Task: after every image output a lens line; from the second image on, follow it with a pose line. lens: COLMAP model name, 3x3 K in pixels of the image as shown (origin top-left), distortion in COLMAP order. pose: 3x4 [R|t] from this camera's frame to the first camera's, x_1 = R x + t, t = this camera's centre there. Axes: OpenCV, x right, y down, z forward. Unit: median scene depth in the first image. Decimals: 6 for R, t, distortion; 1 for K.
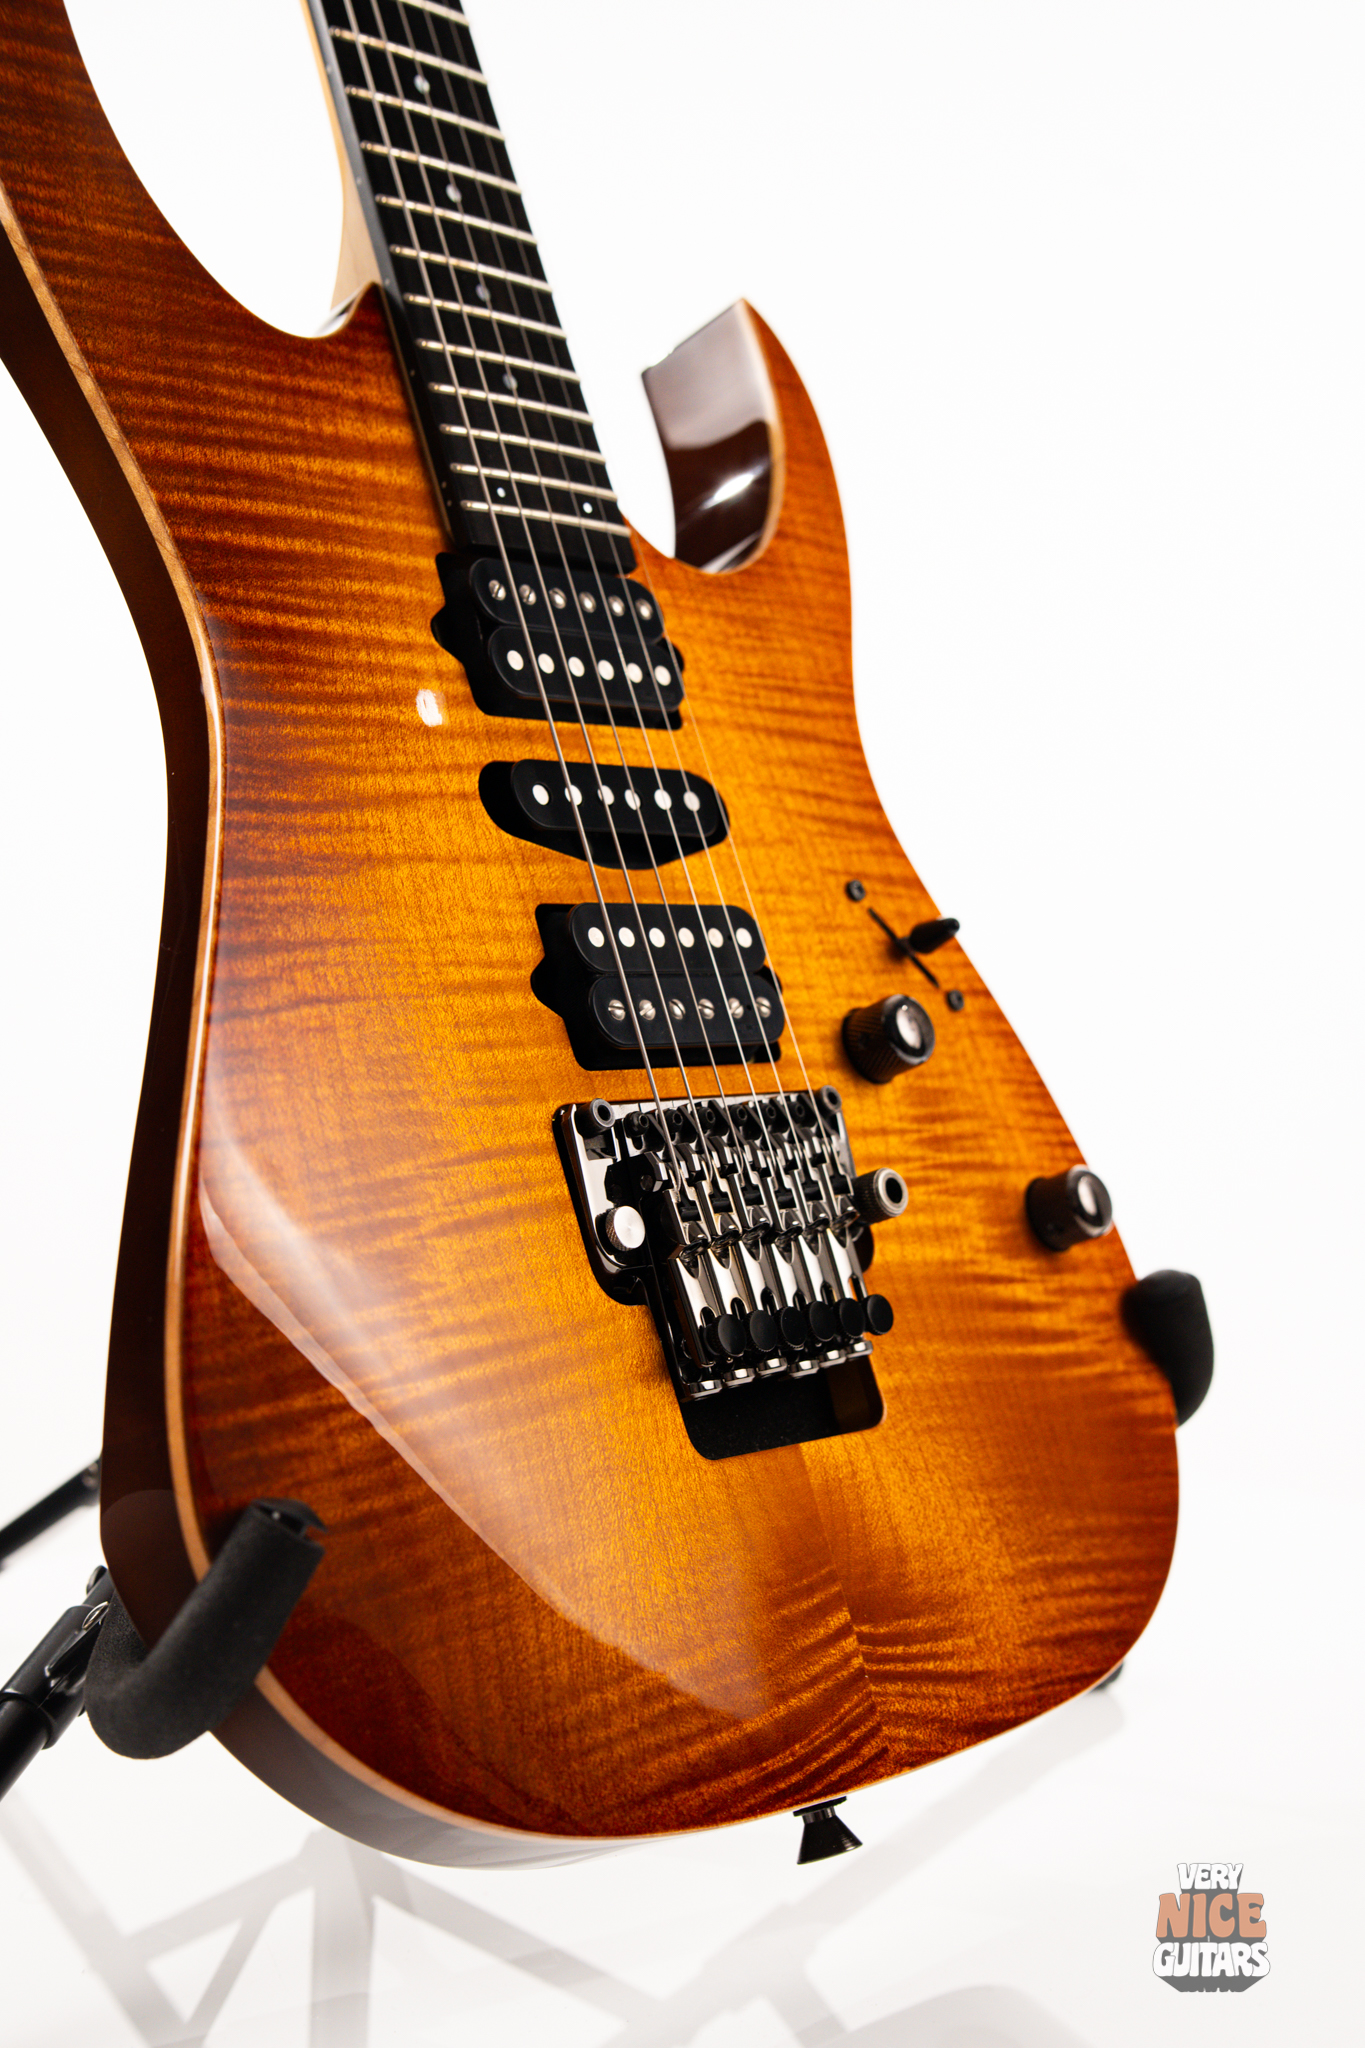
lens RADIAL K [[2917.5, 0, 711.8], [0, 2917.5, 1017.9], [0, 0, 1]] dist [0.103770, -0.319626]
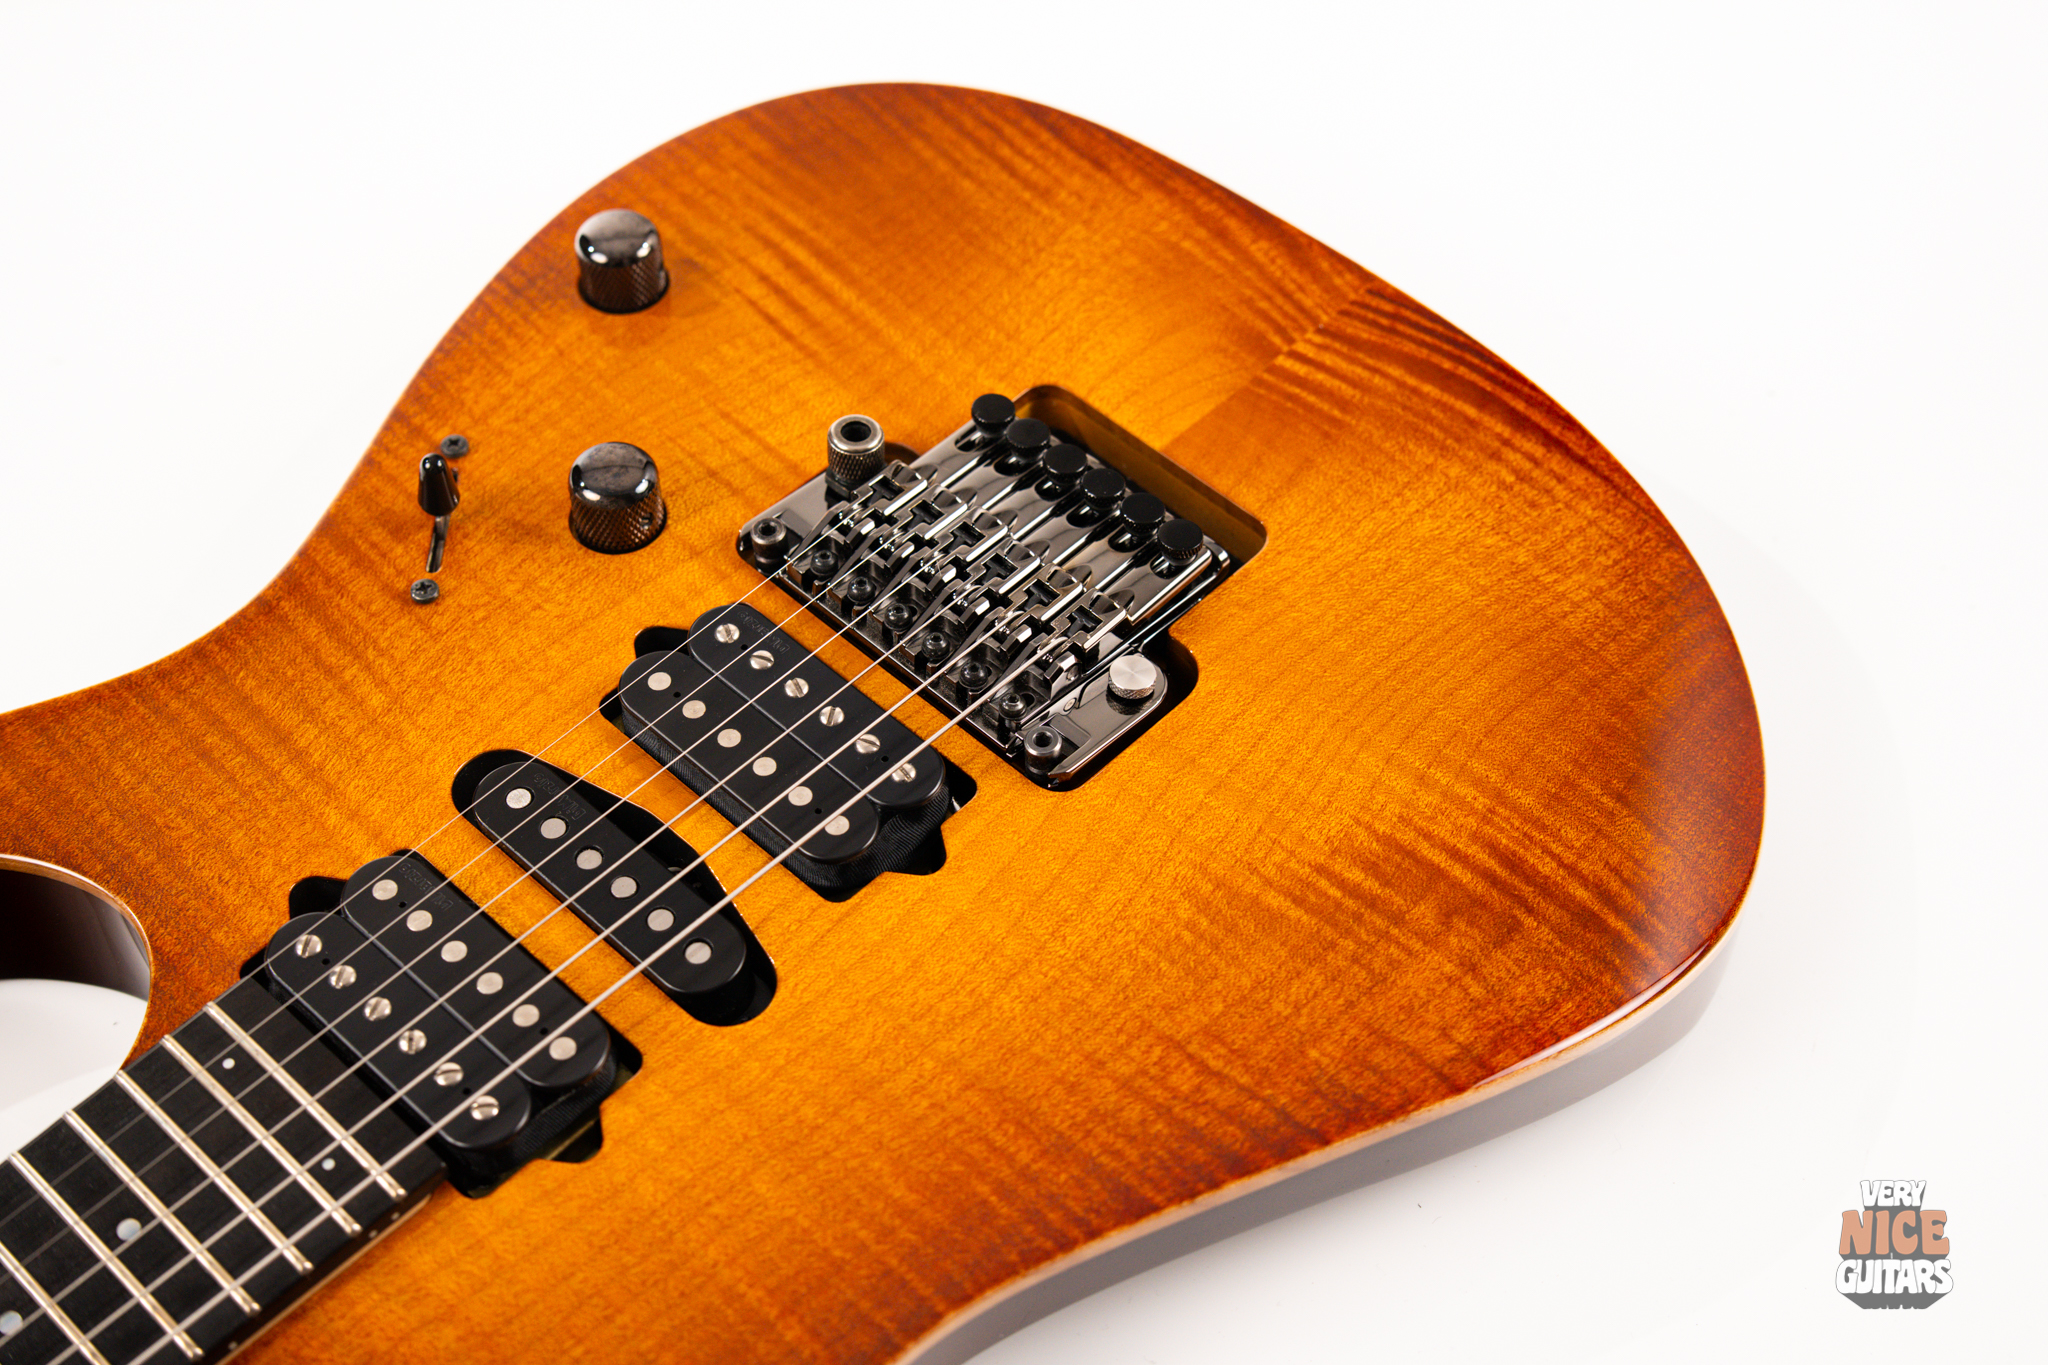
lens RADIAL K [[2948.6, 0, 1004.9], [0, 2948.6, 676.2], [0, 0, 1]] dist [0.106714, -0.314026]
pose [[-0.286986, -0.949615, -0.125976, 0.098623], [0.672728, -0.293413, 0.679224, -0.582311], [-0.681965, 0.110180, 0.723038, 0.351810]]
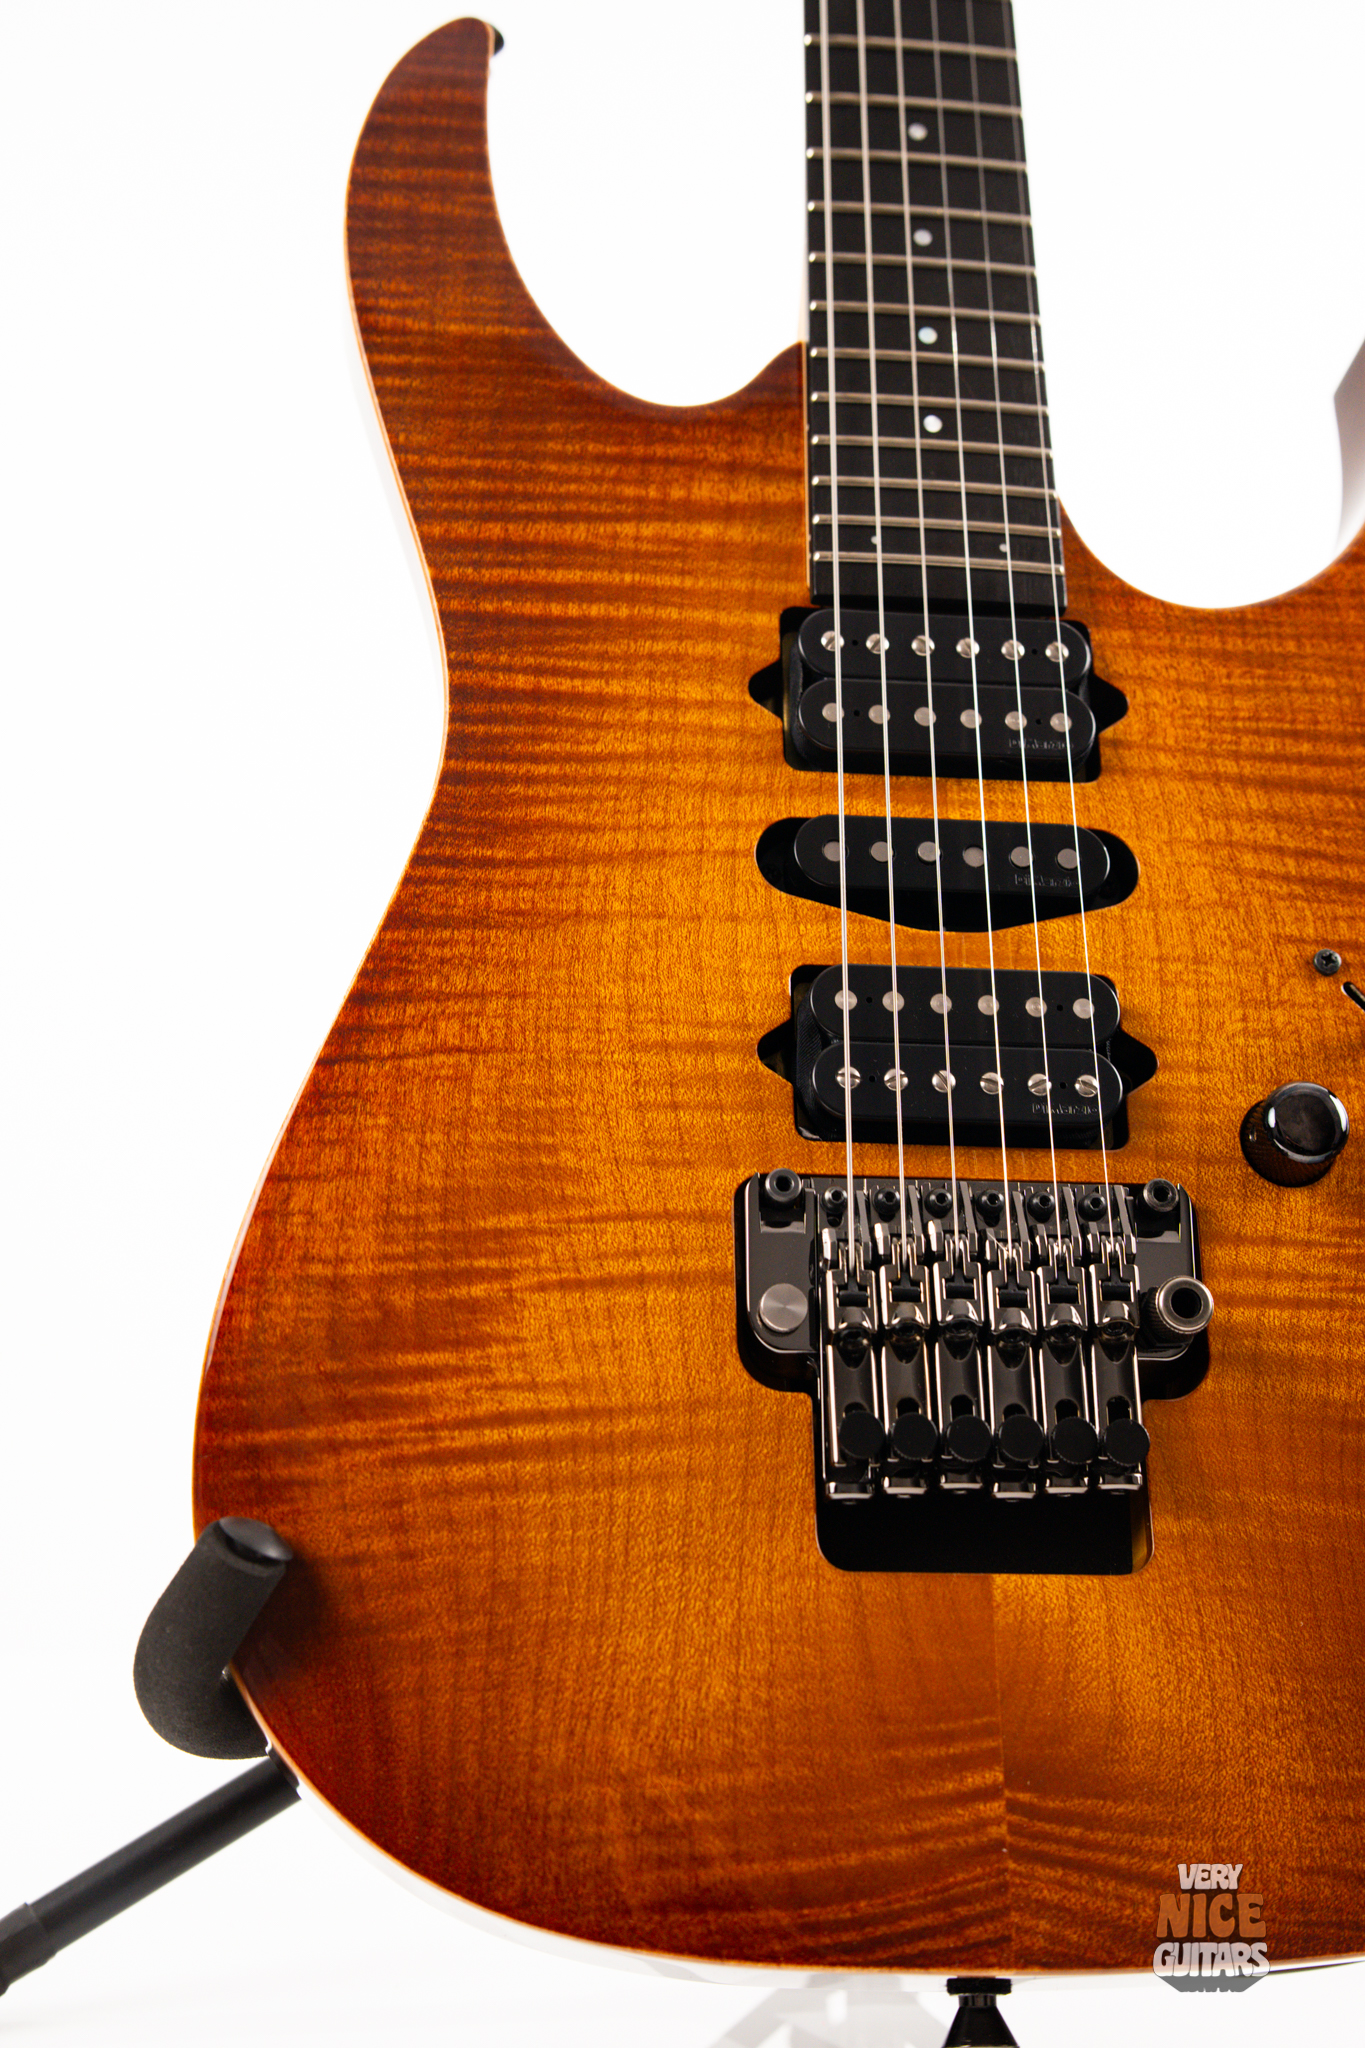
lens RADIAL K [[2948.6, 0, 682.5], [0, 2948.6, 1024.0], [0, 0, 1]] dist [0.106714, -0.314026]
pose [[0.743652, 0.012348, -0.668453, 0.570416], [-0.048253, 0.998213, -0.035242, 0.016311], [0.666823, 0.058463, 0.742919, 0.271231]]
